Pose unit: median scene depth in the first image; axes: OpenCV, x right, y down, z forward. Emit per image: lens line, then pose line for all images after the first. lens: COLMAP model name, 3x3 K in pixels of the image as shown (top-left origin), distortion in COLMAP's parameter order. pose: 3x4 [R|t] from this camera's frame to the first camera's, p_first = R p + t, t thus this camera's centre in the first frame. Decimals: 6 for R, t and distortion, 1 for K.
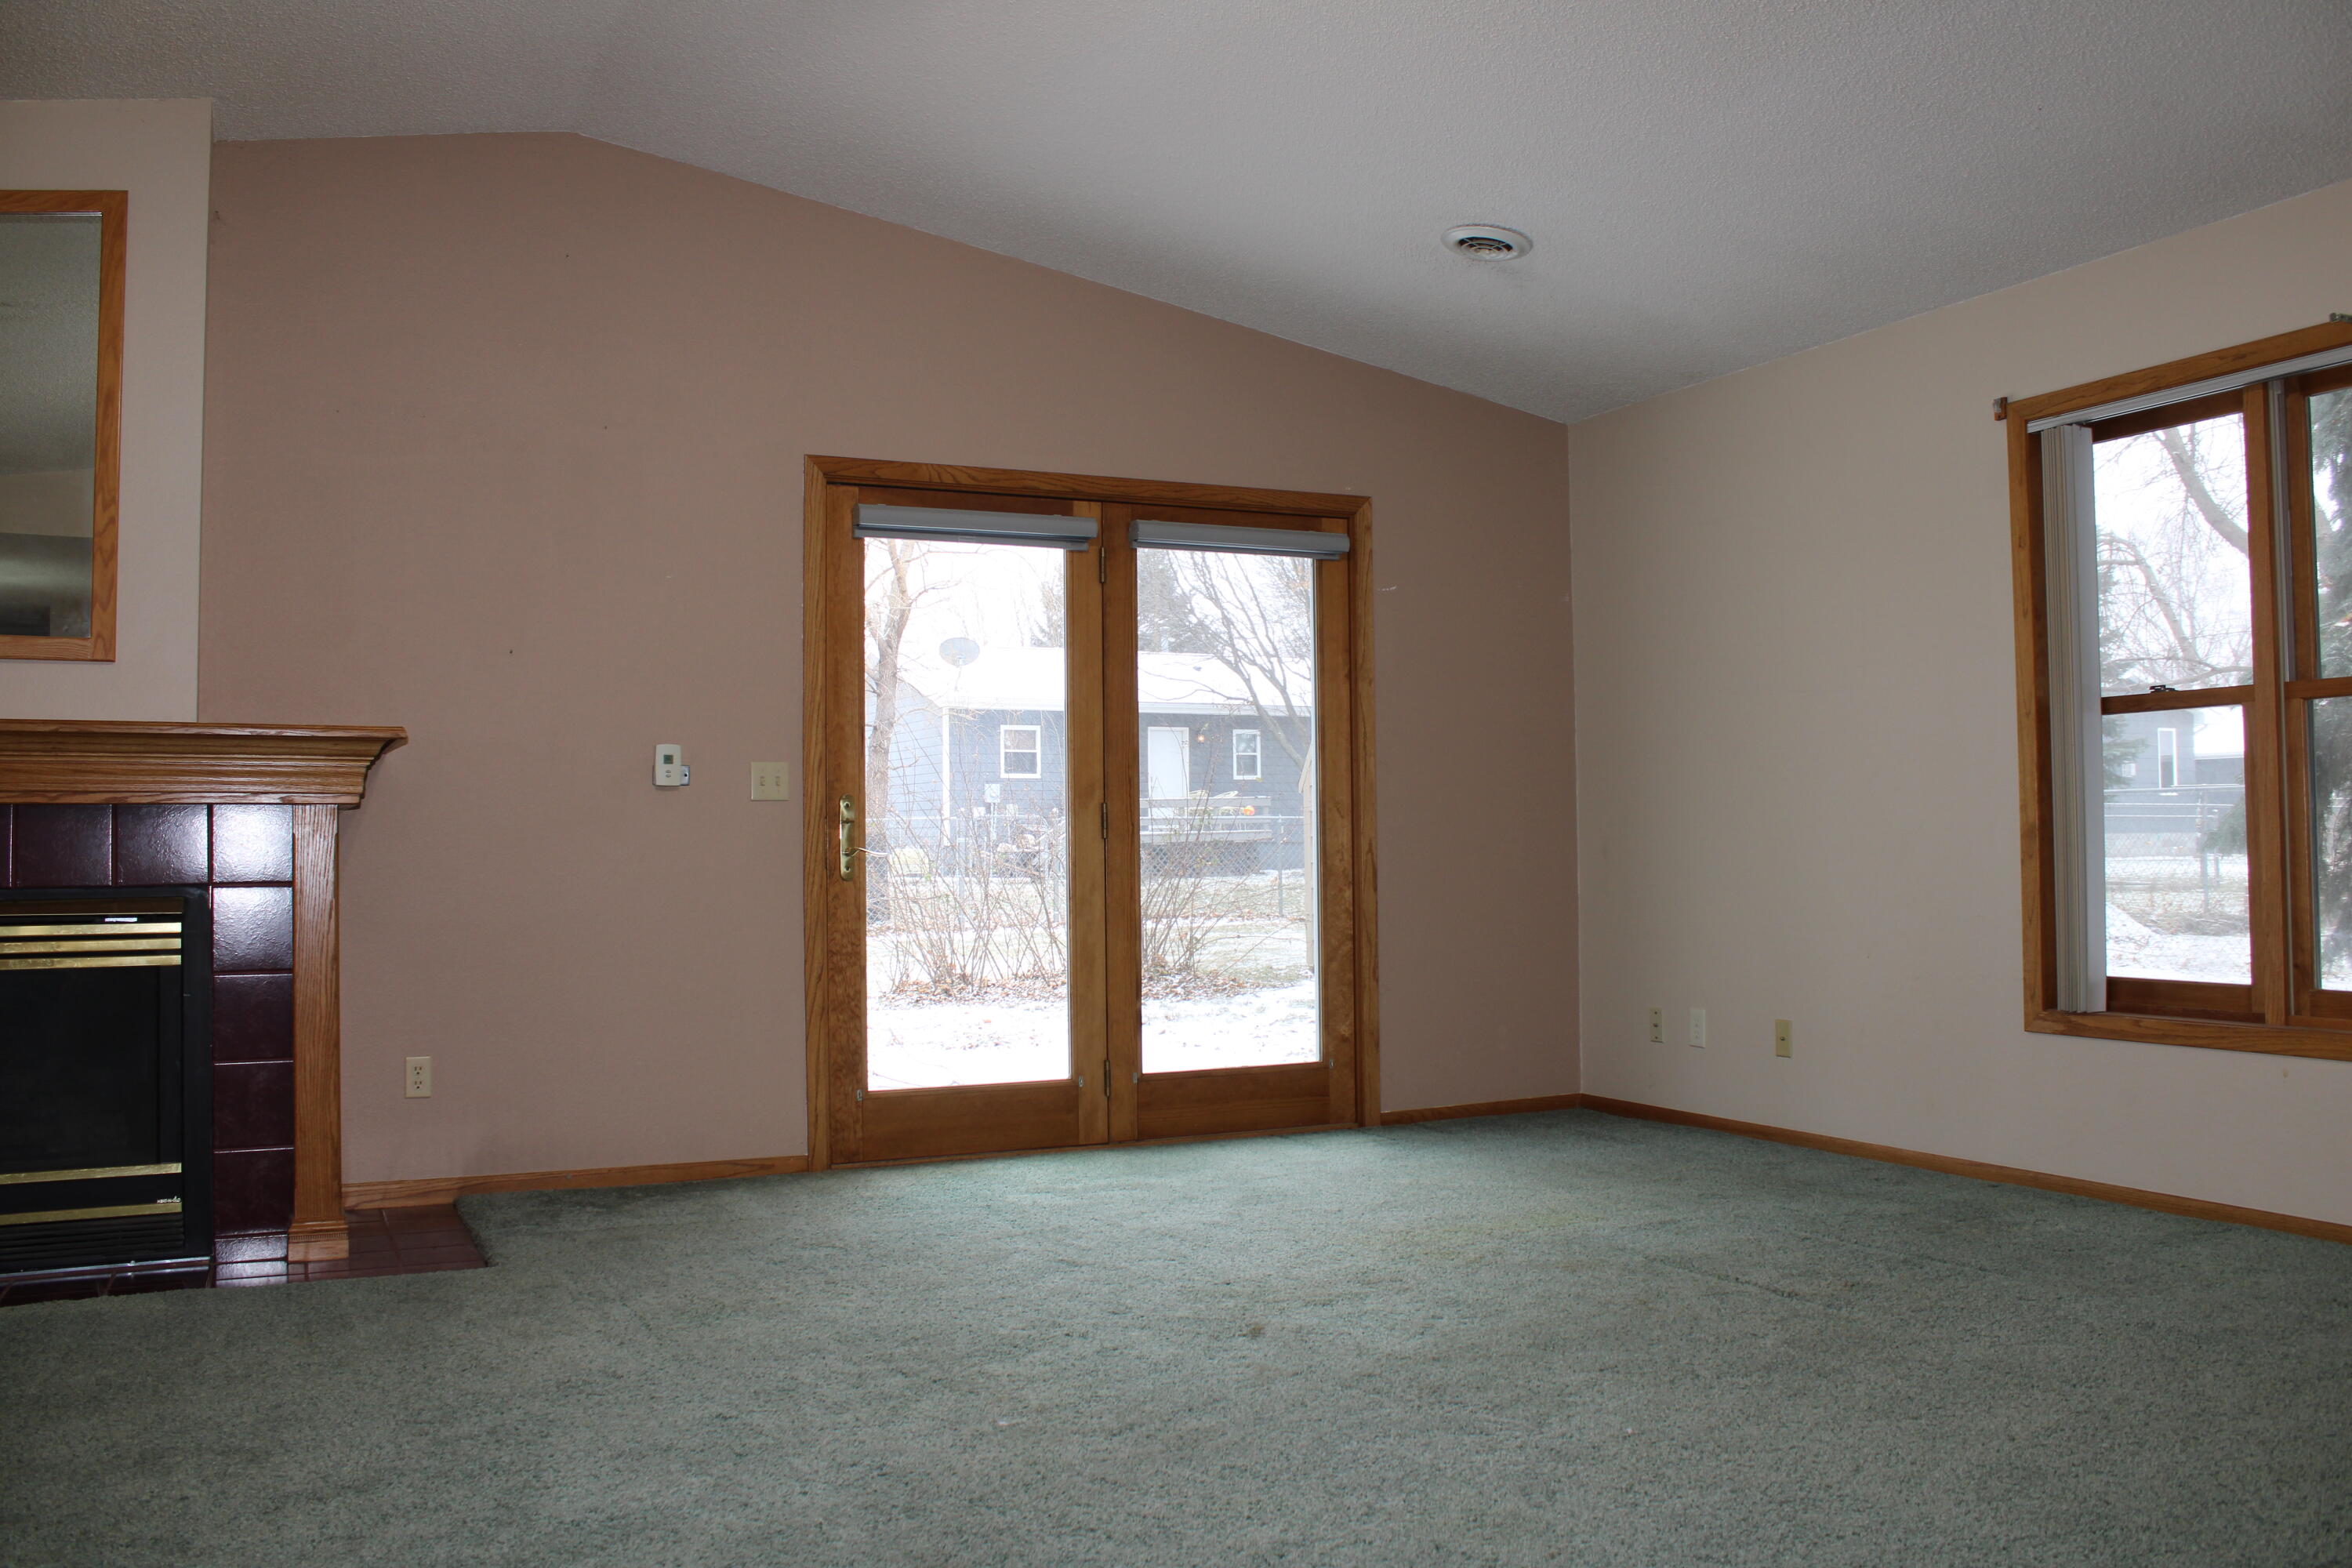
lens RADIAL K [[1956.2, 0, 1179.5], [0, 1956.2, 776.8], [0, 0, 1]] dist [-0.162946, 0.142512]
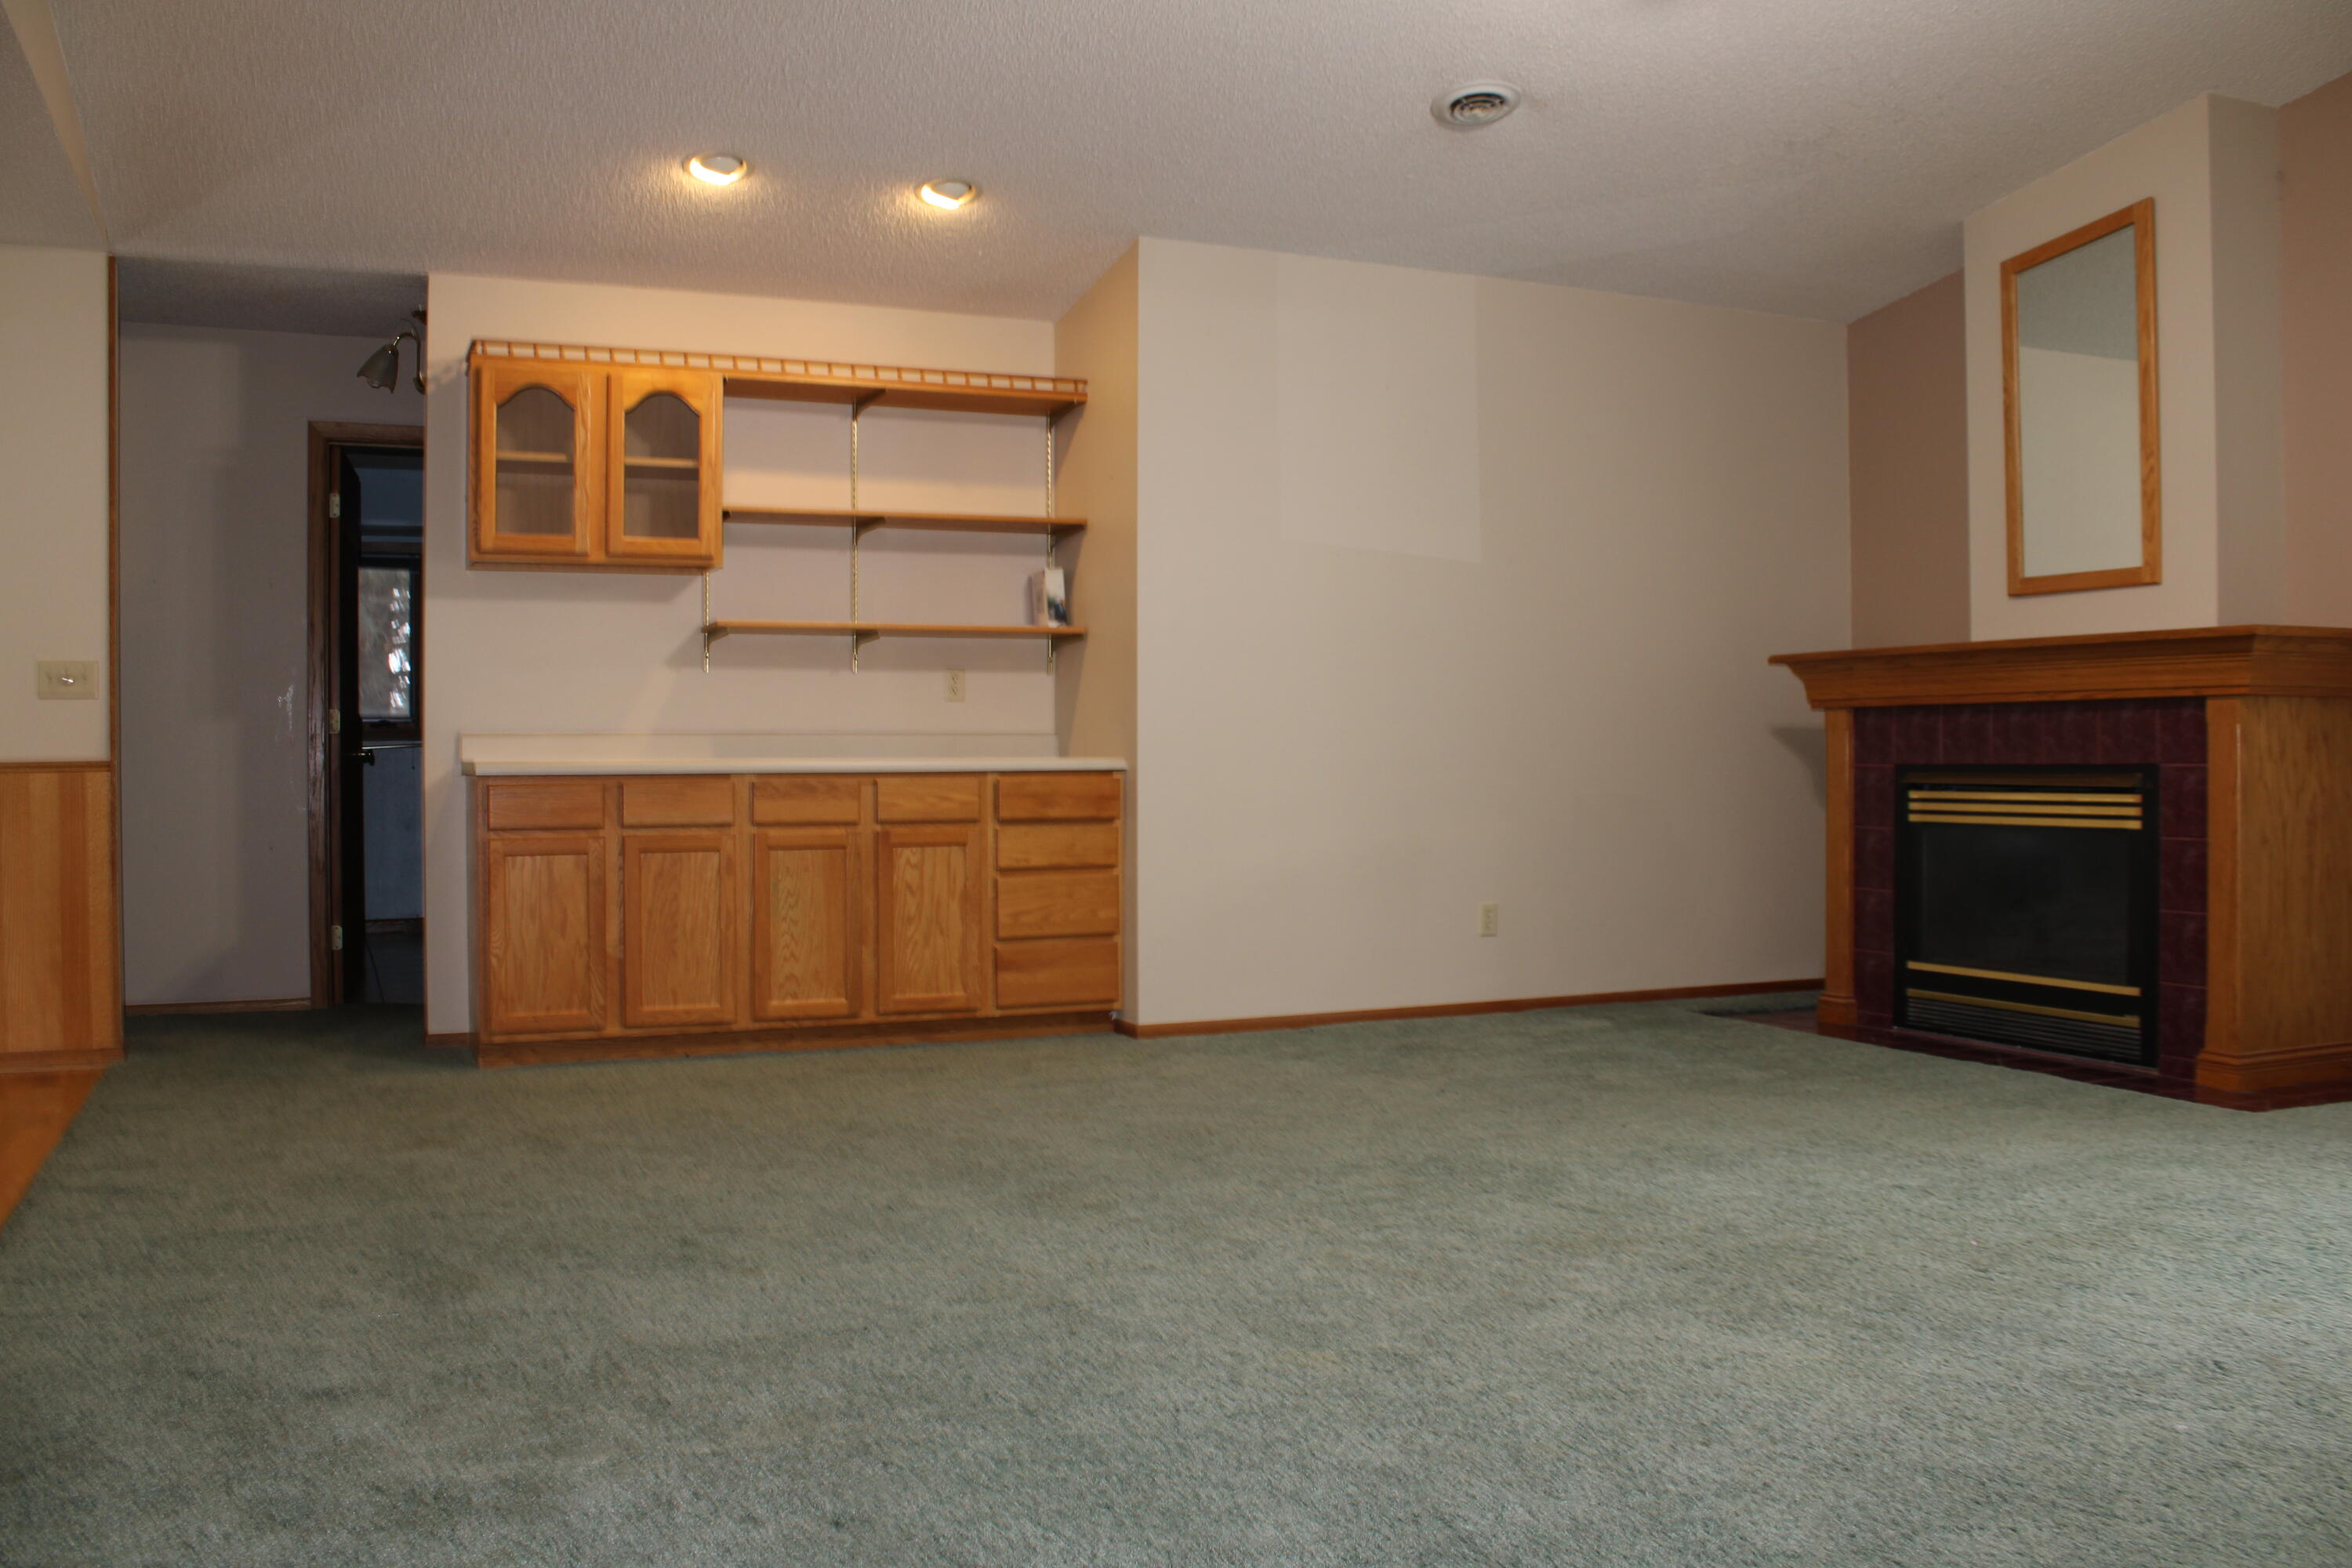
lens RADIAL K [[1956.2, 0, 1179.5], [0, 1956.2, 776.8], [0, 0, 1]] dist [-0.162946, 0.142512]
pose [[-0.036425, 0.017065, -0.999191, 0.563819], [0.040644, 0.999052, 0.015581, 0.015878], [0.998510, -0.040044, -0.037084, 0.323337]]
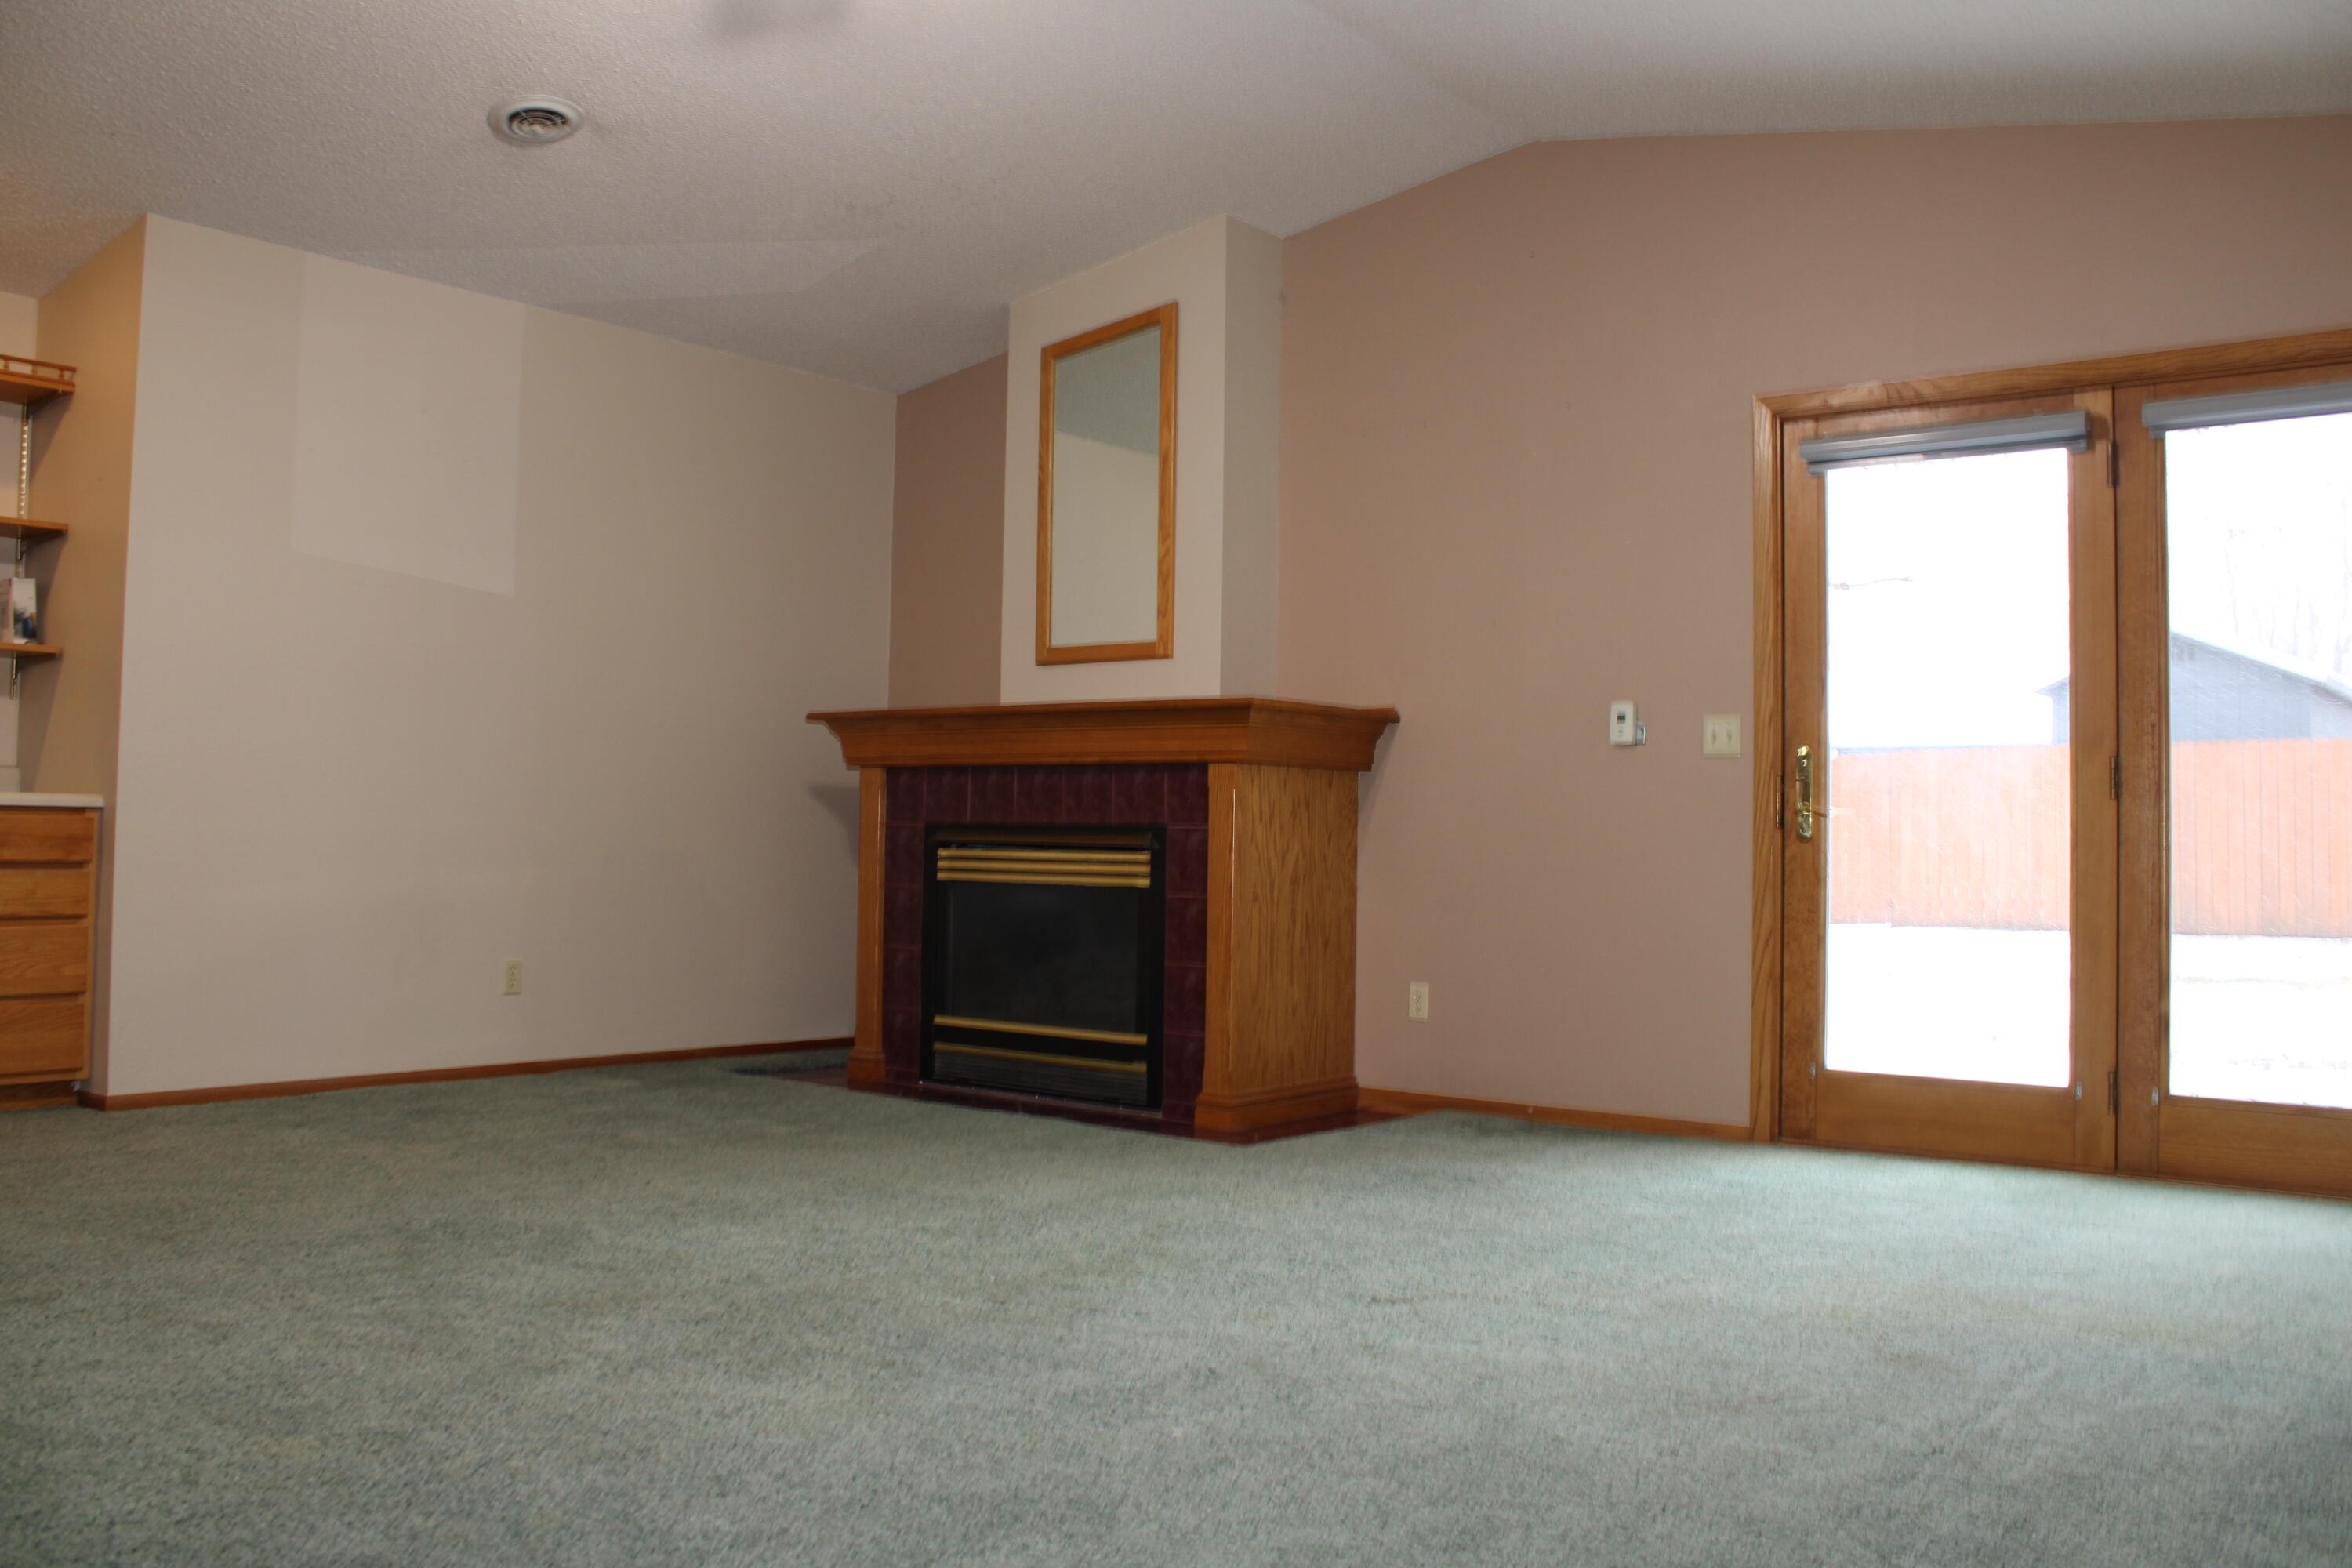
lens RADIAL K [[1956.2, 0, 1179.5], [0, 1956.2, 776.8], [0, 0, 1]] dist [-0.162946, 0.142512]
pose [[0.431615, -0.013715, -0.901954, 0.545593], [0.010733, 0.999892, -0.010068, 0.029134], [0.901994, -0.005335, 0.431715, 0.333489]]
